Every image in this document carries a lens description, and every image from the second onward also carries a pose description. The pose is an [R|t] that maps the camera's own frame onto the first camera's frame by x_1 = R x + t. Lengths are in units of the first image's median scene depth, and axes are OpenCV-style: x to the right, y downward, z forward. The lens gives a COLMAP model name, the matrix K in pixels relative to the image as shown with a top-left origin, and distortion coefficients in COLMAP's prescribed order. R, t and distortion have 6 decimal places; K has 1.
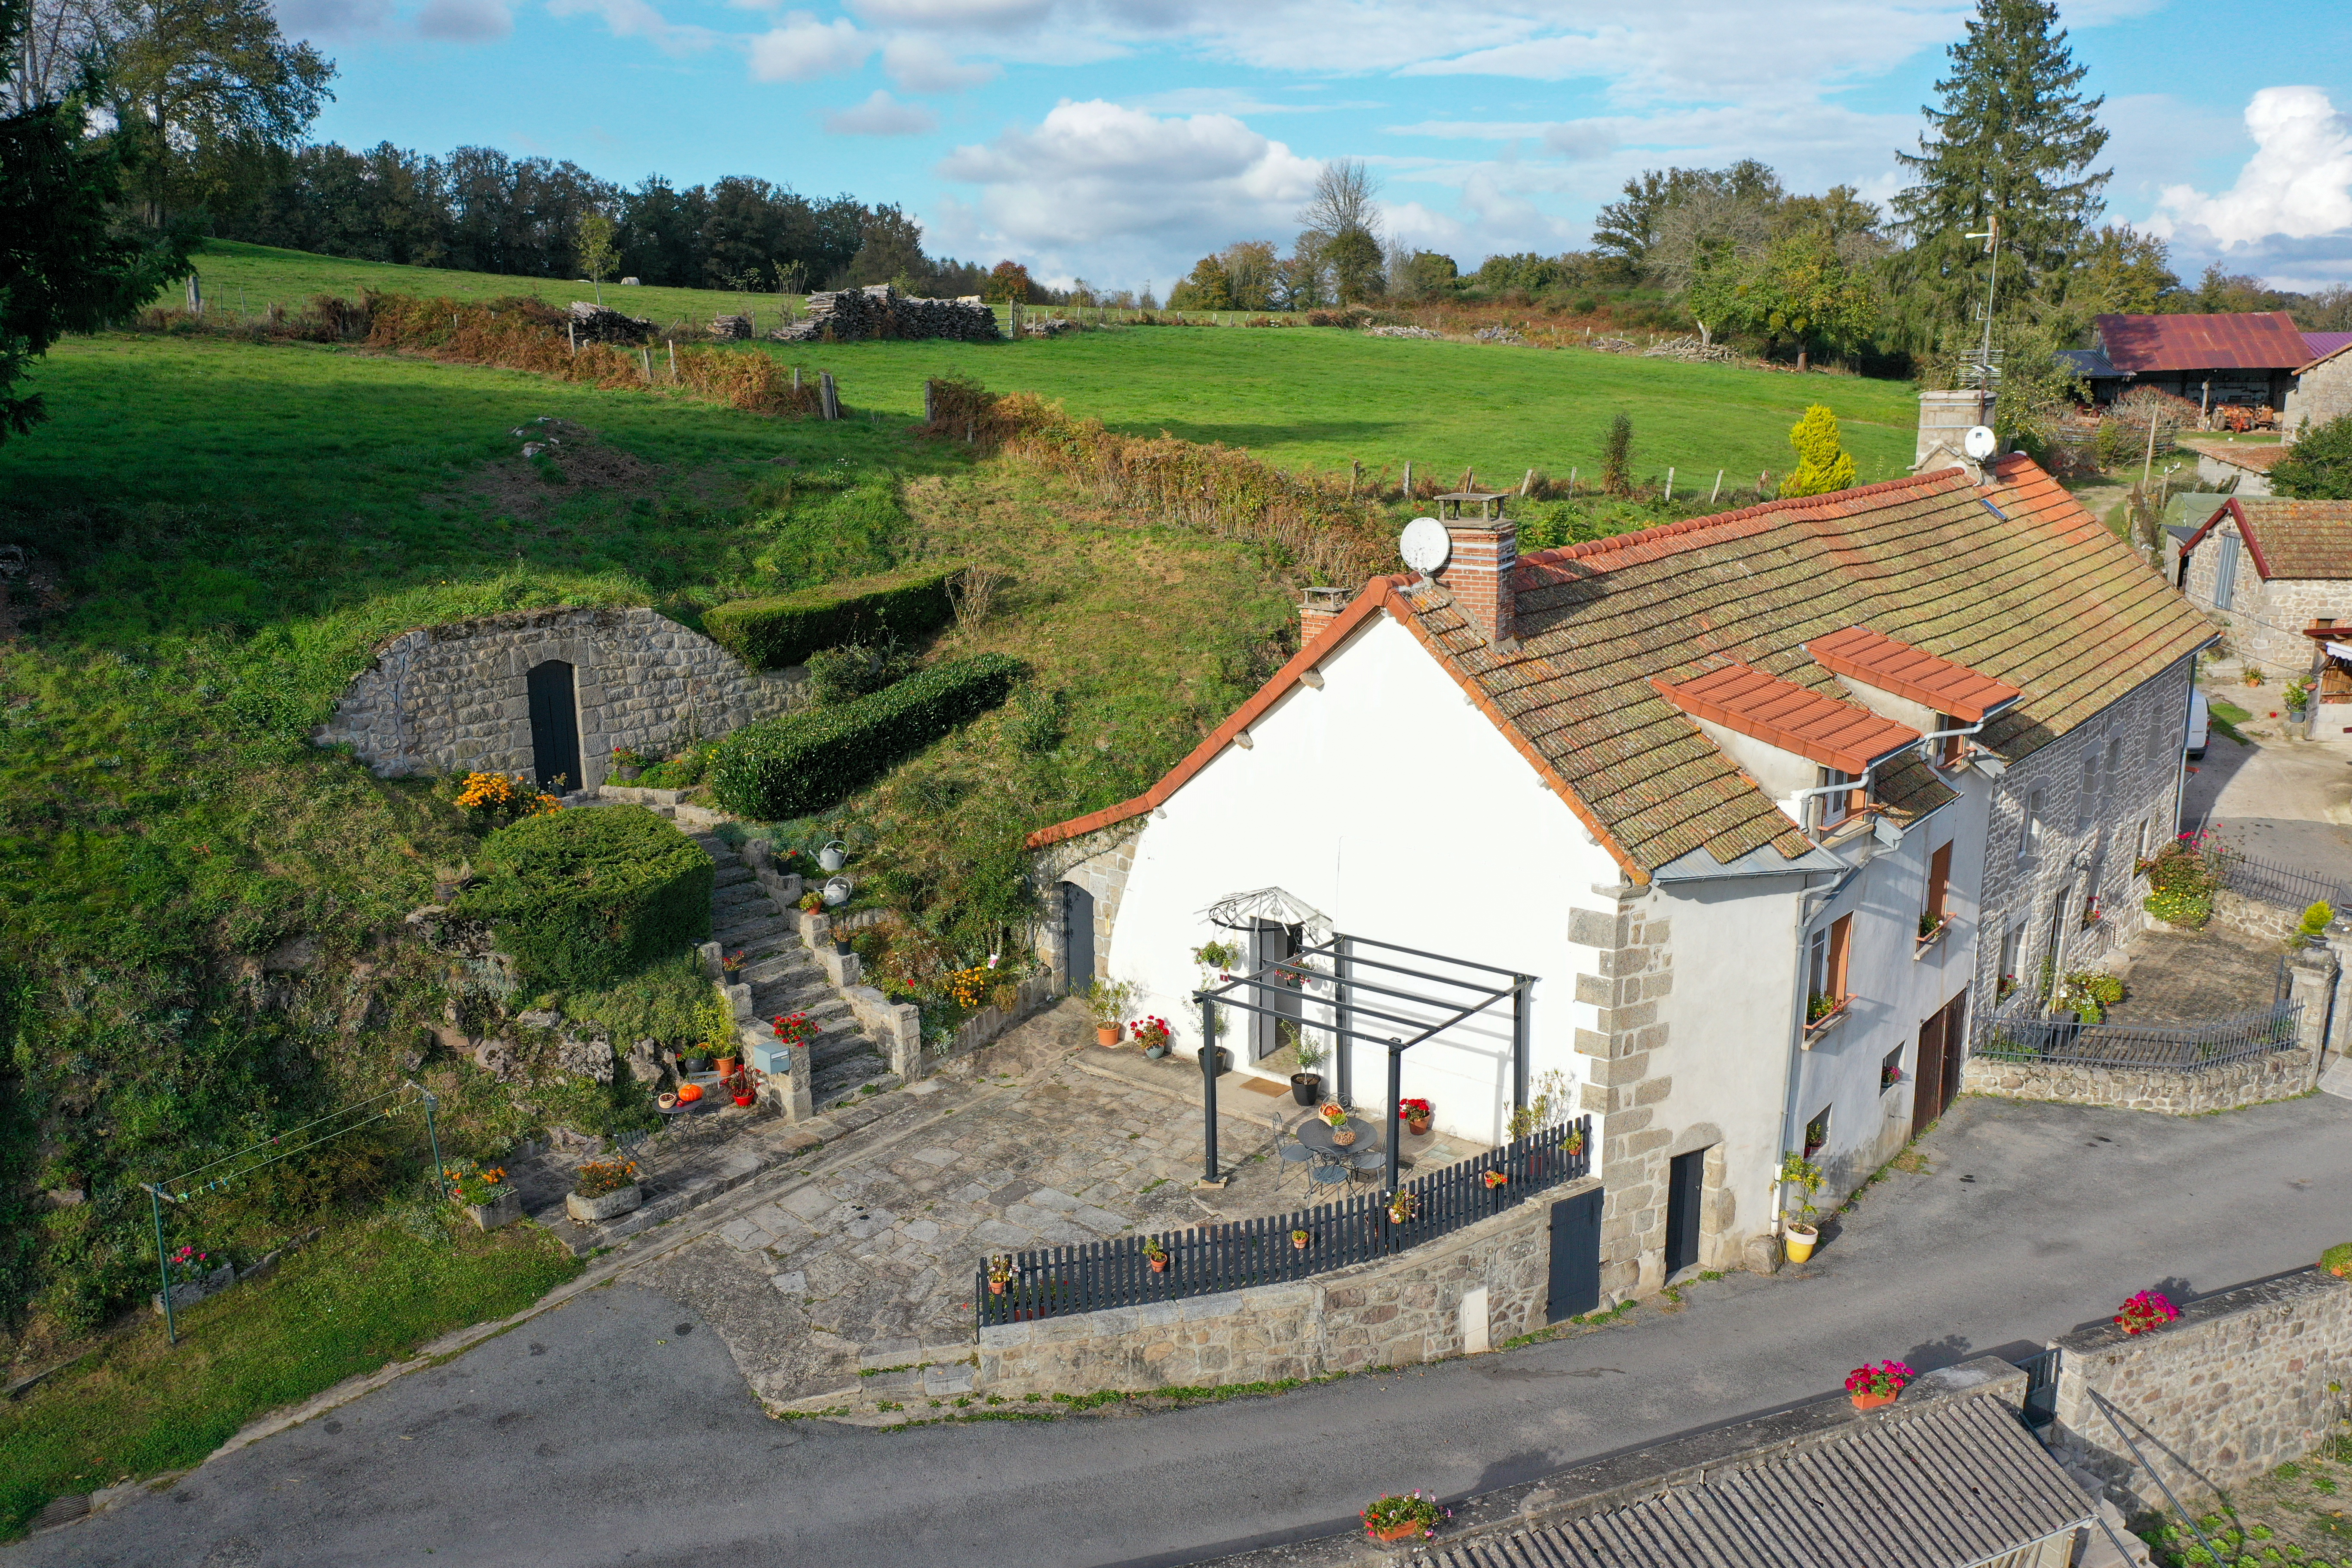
lens RADIAL K [[1865.6, 0, 1173.3], [0, 1865.6, 790.6], [0, 0, 1]] dist [-0.003006, 0.016860]
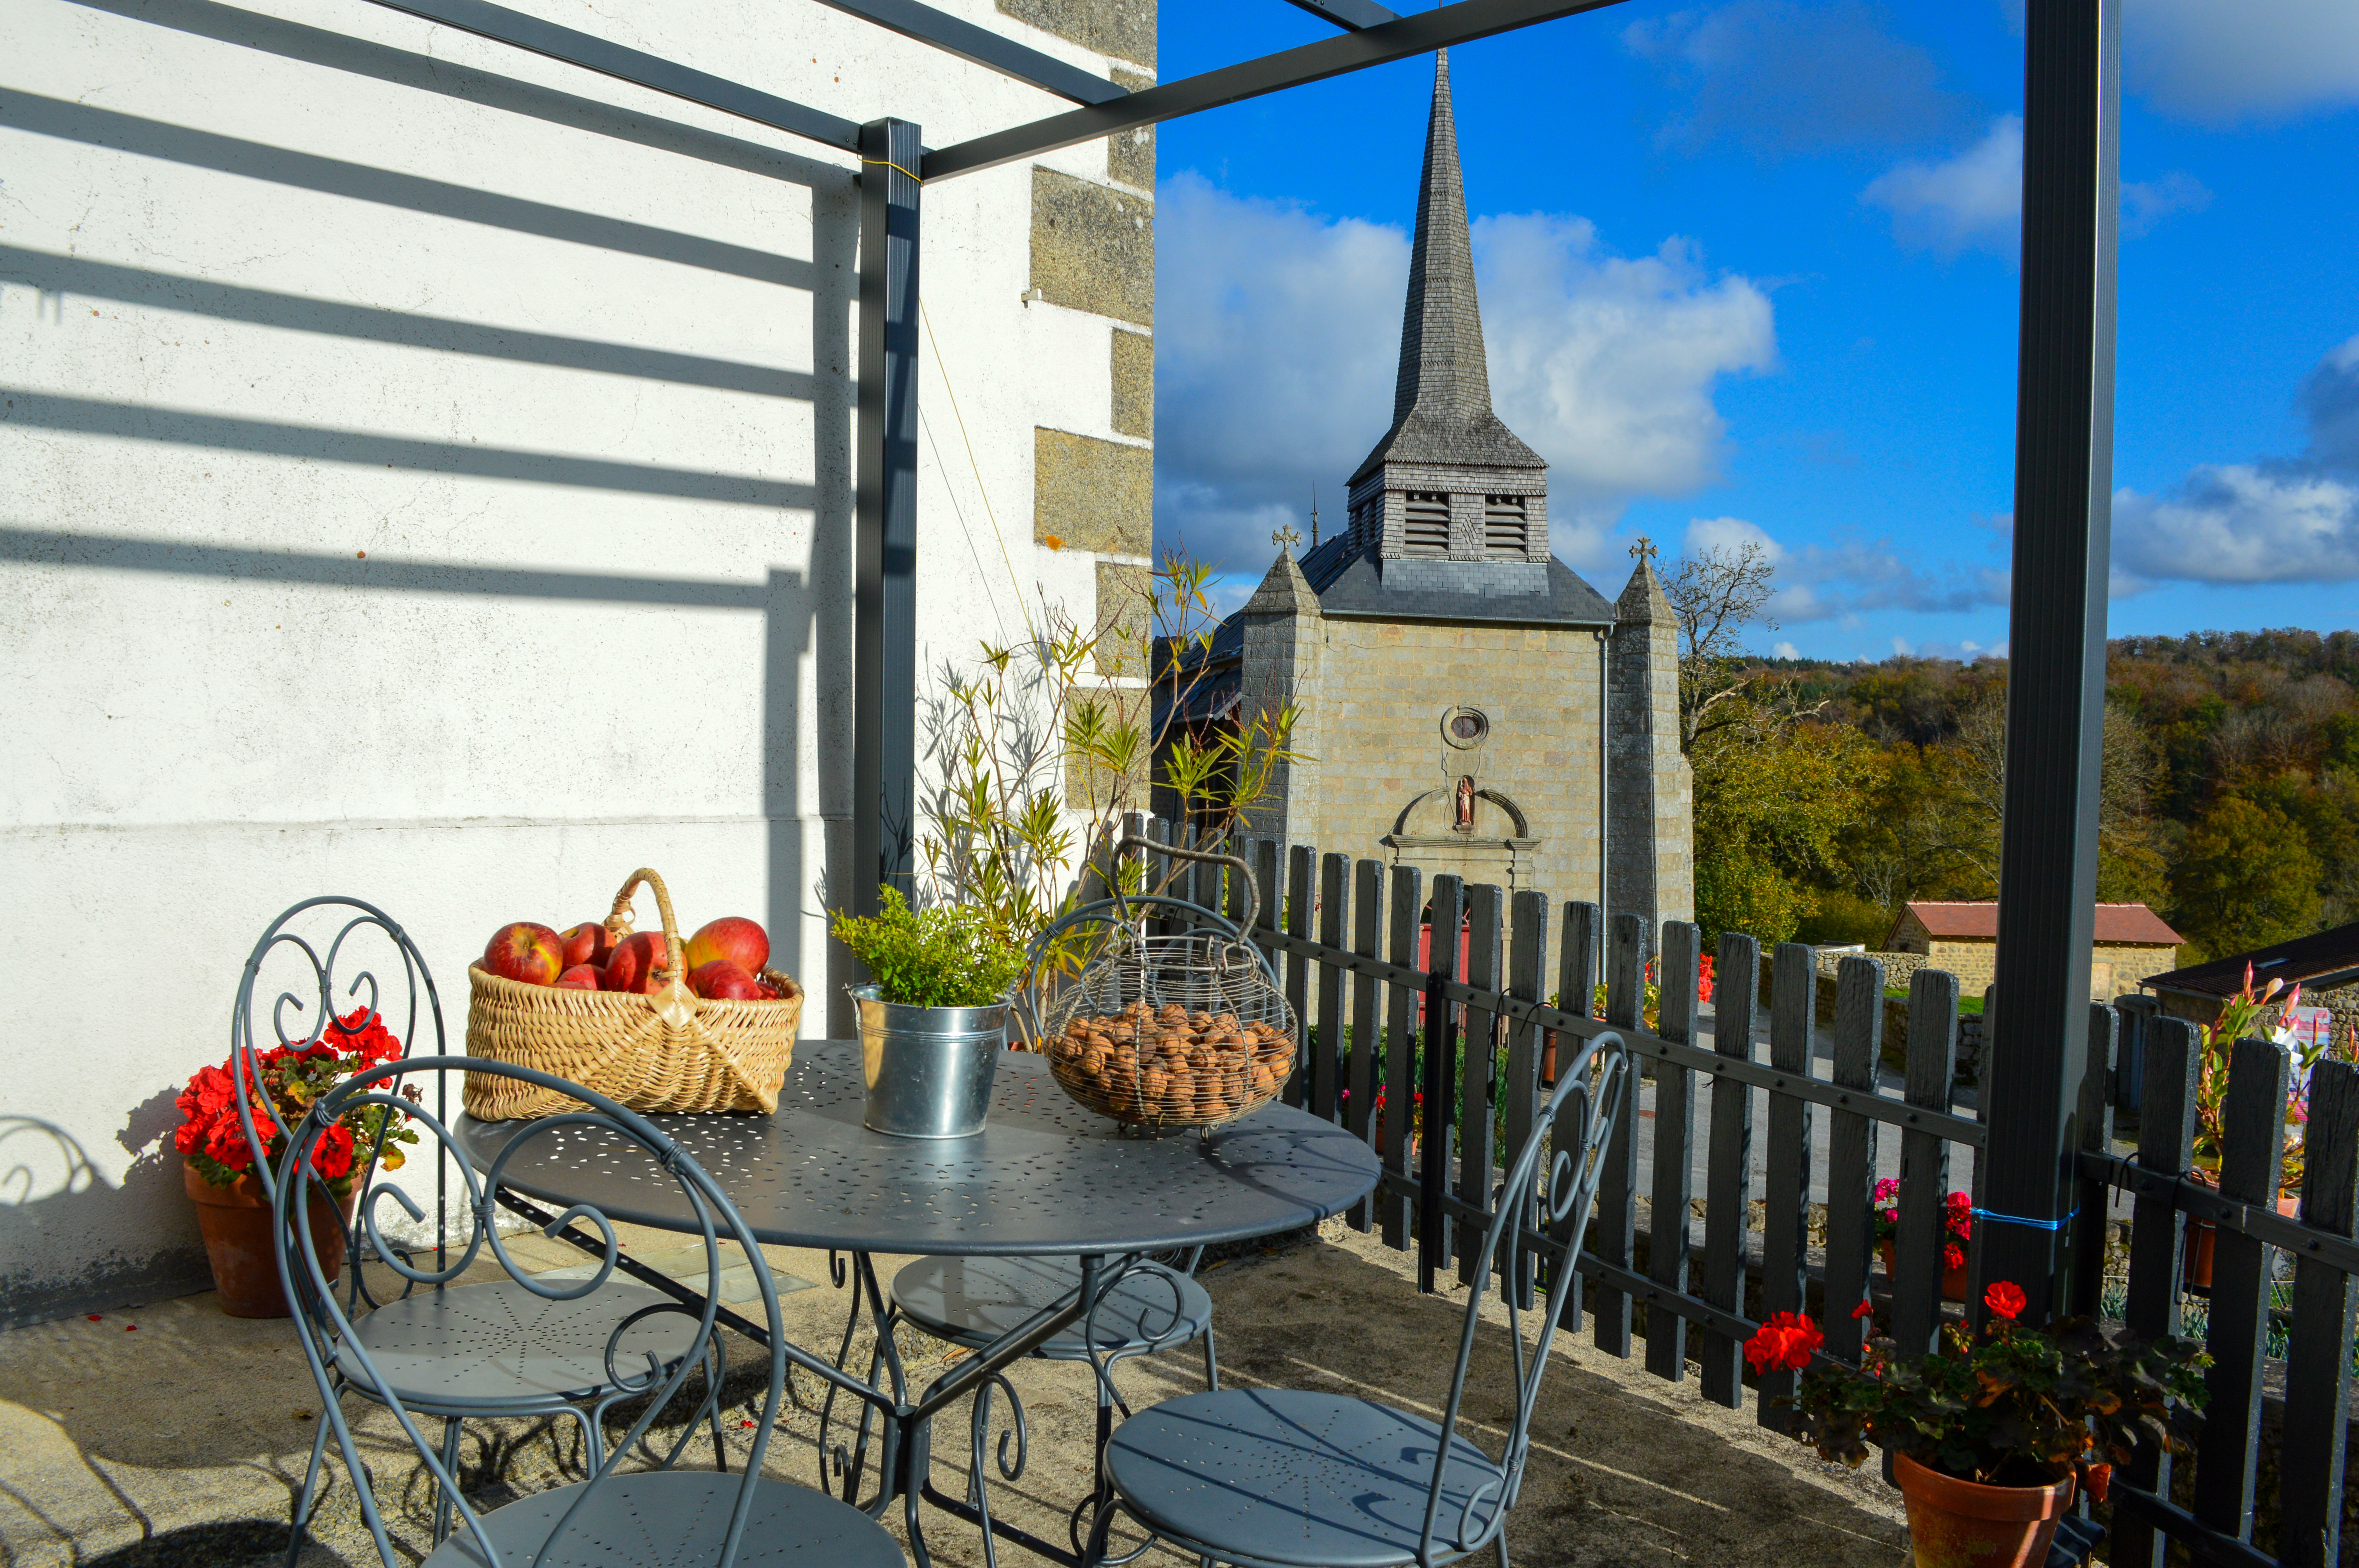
lens RADIAL K [[1870.1, 0, 1183.7], [0, 1870.1, 793.2], [0, 0, 1]] dist [-0.073484, -0.004948]
pose [[0.023569, -0.010451, 0.999668, 0.000058], [0.217736, 0.975995, 0.005070, 0.156864], [-0.975723, 0.217544, 0.025279, 0.903964]]
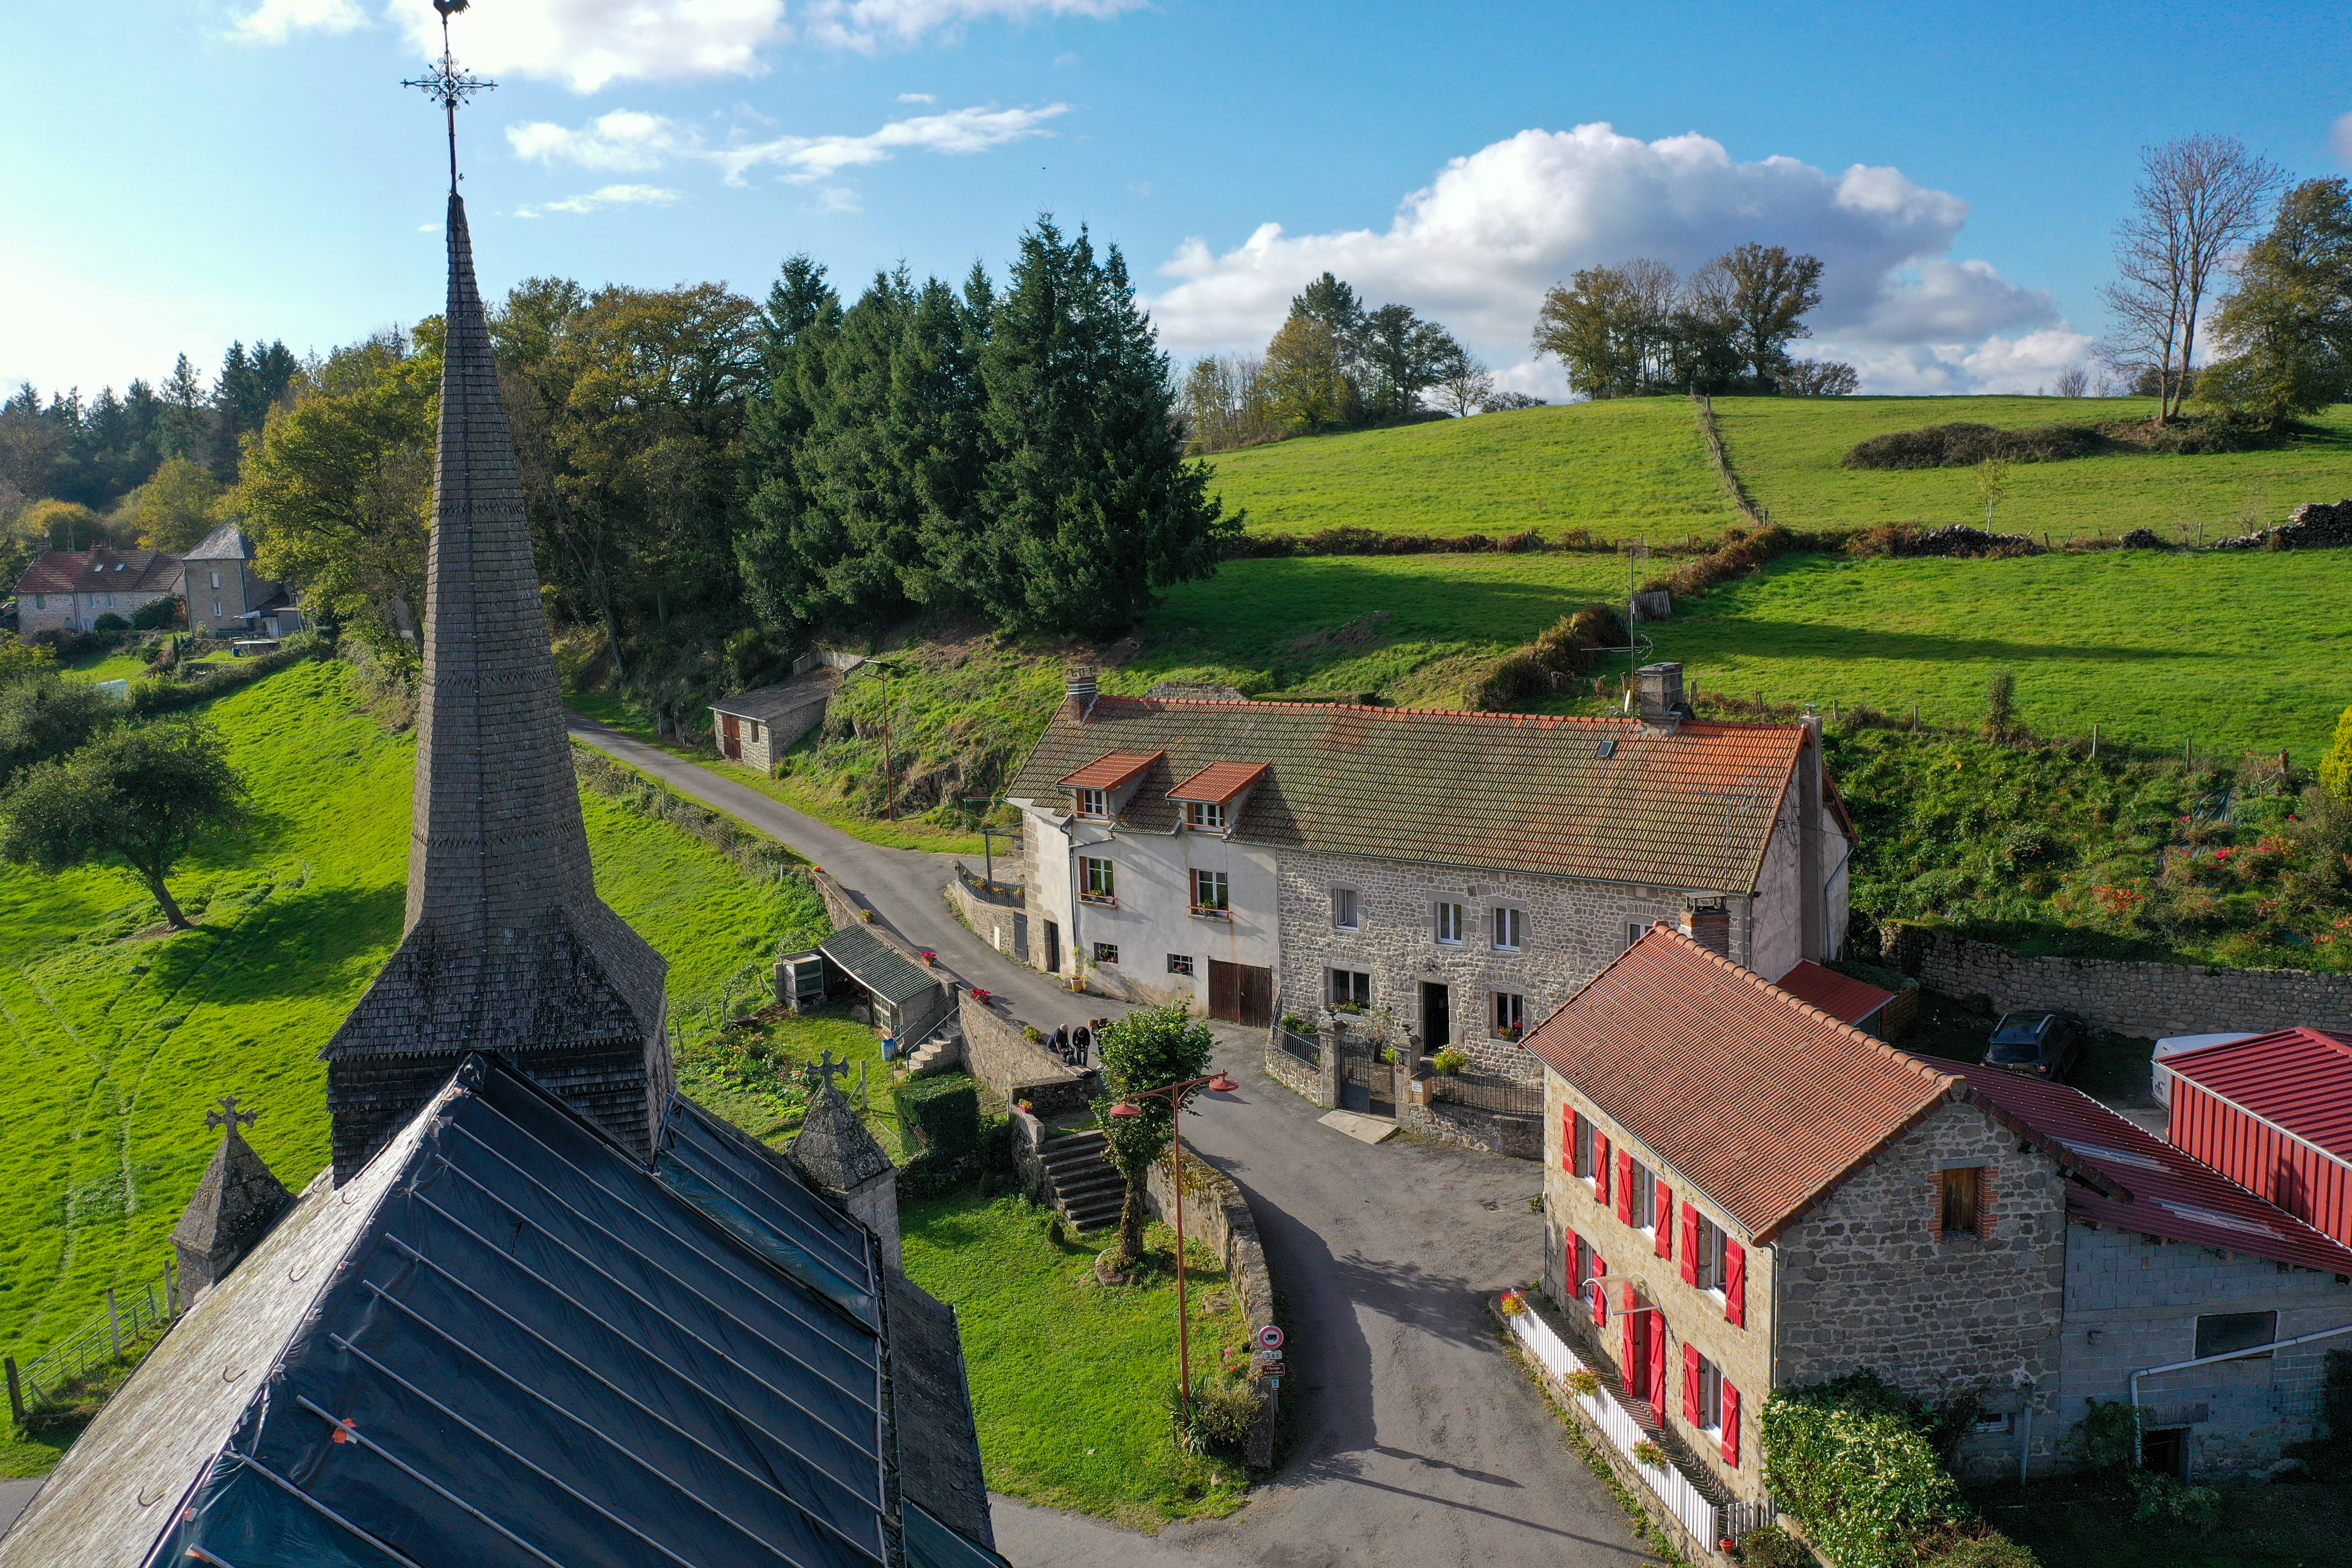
lens RADIAL K [[1865.6, 0, 1176.5], [0, 1865.6, 781.3], [0, 0, 1]] dist [-0.003006, 0.016860]
pose [[0.037071, 0.159593, -0.986487, 2.709798], [-0.206433, 0.967096, 0.148698, -0.403869], [0.977758, 0.198131, 0.068797, 0.912960]]
